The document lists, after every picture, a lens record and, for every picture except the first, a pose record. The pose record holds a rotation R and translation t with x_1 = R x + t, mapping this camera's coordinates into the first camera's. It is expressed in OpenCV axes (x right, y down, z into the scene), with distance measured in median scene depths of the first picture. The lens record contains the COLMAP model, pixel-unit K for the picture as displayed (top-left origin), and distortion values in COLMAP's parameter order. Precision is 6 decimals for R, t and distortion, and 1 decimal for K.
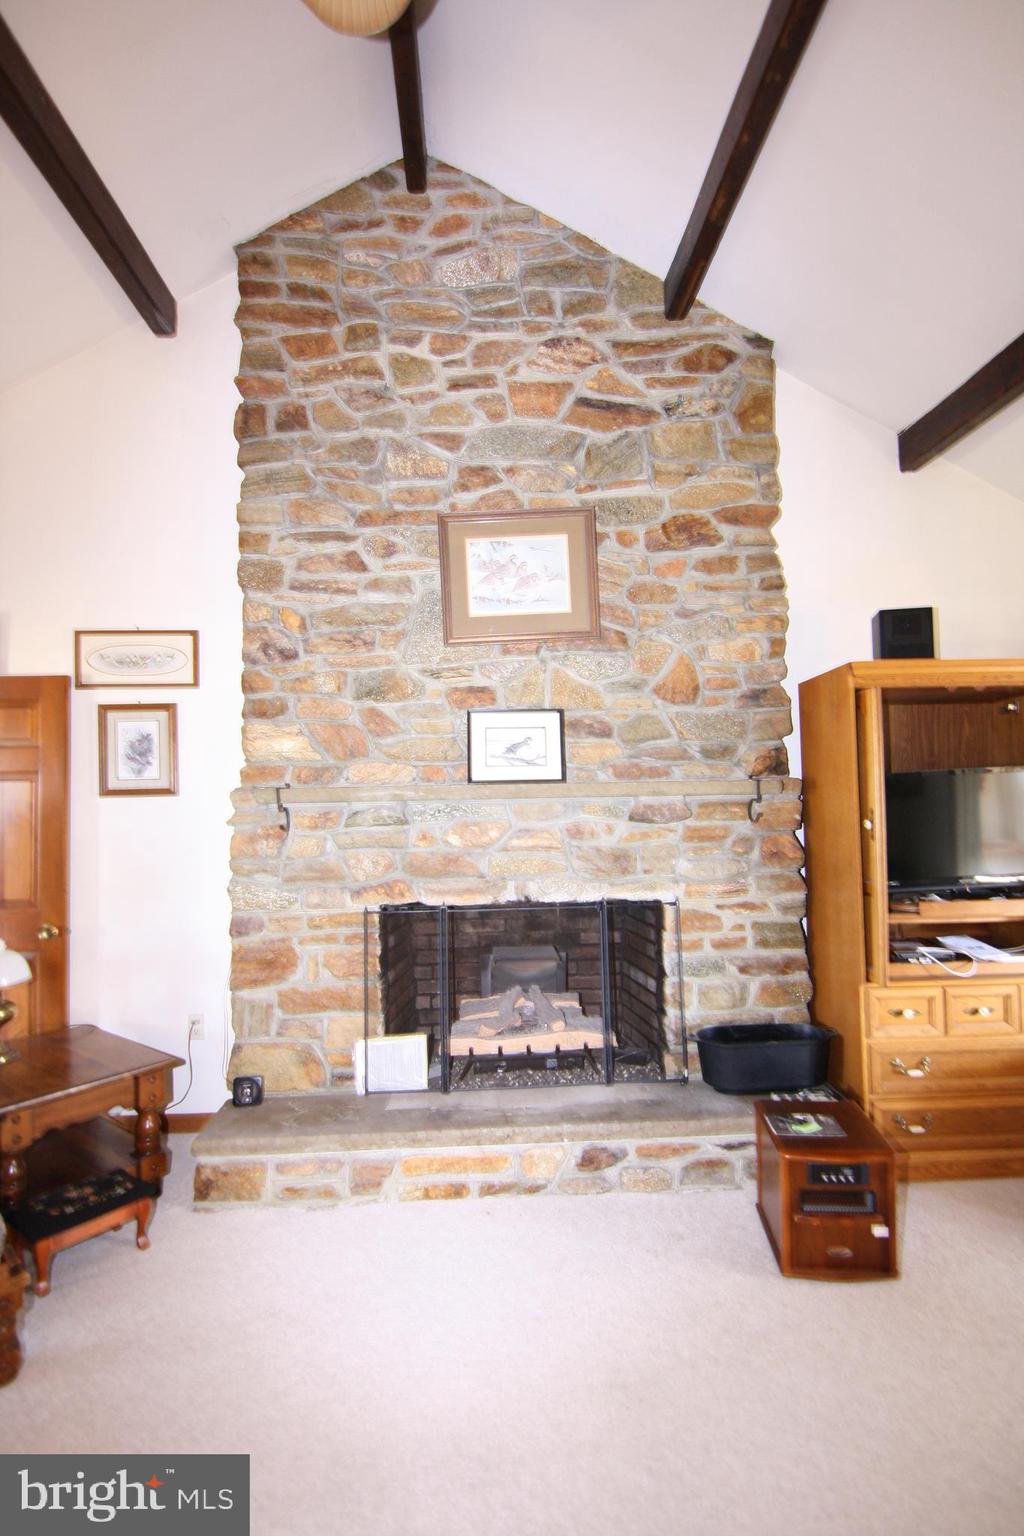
lens RADIAL K [[814.2, 0, 526.6], [0, 814.2, 758.4], [0, 0, 1]] dist [-0.005082, -0.011081]
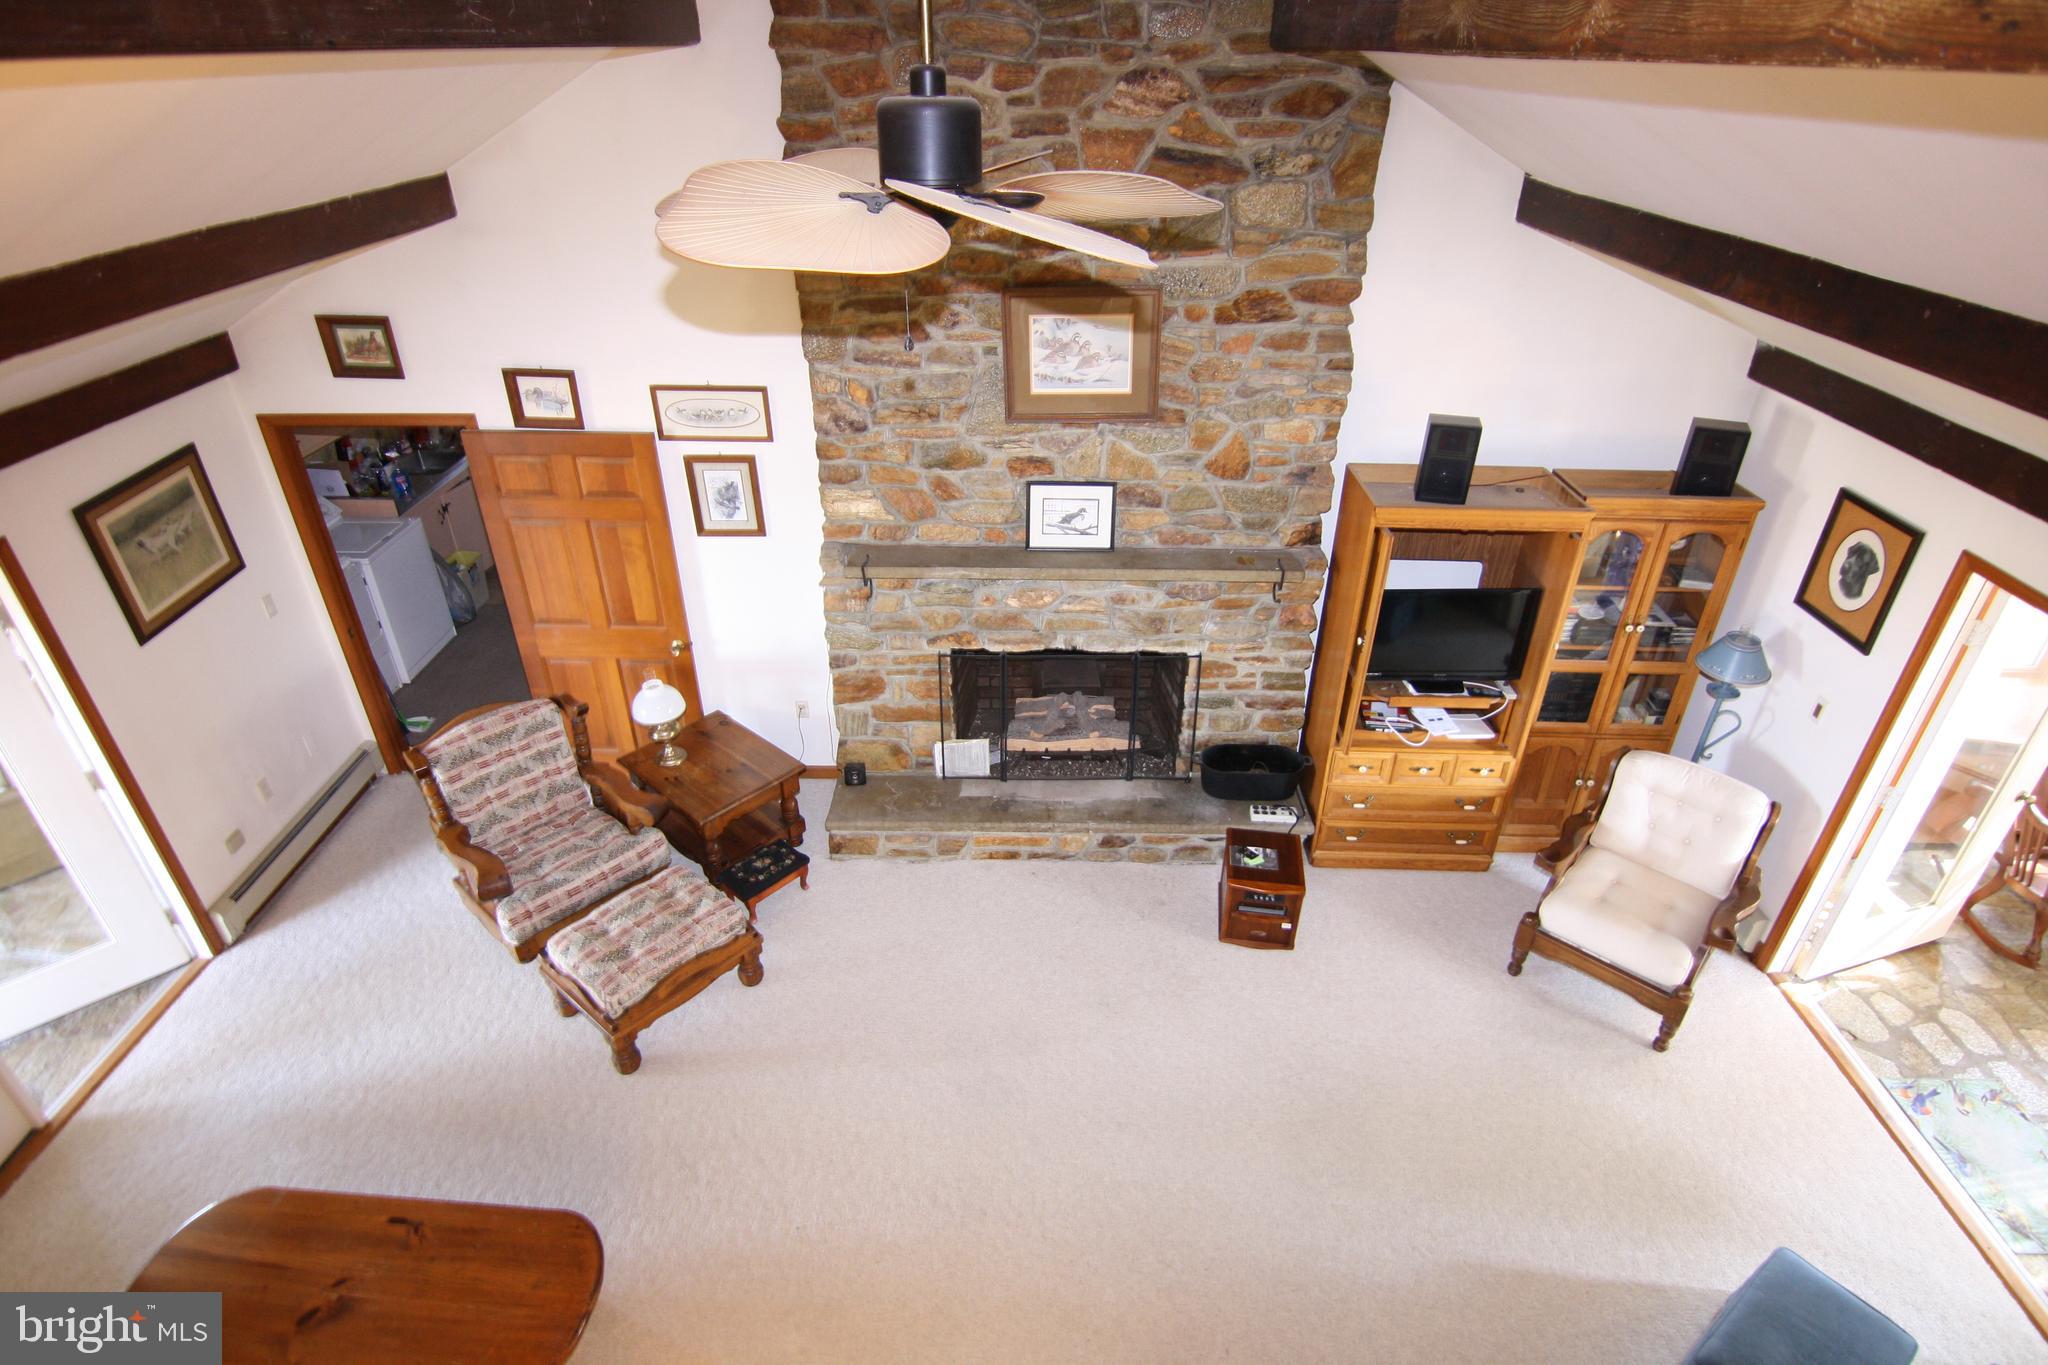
lens RADIAL K [[1085.6, 0, 1034.9], [0, 1085.6, 685.9], [0, 0, 1]] dist [-0.005082, -0.011081]
pose [[0.997790, 0.055925, -0.035892, 0.004018], [-0.026482, 0.830023, 0.557100, -0.643879], [0.060947, -0.554918, 0.829669, -0.338523]]
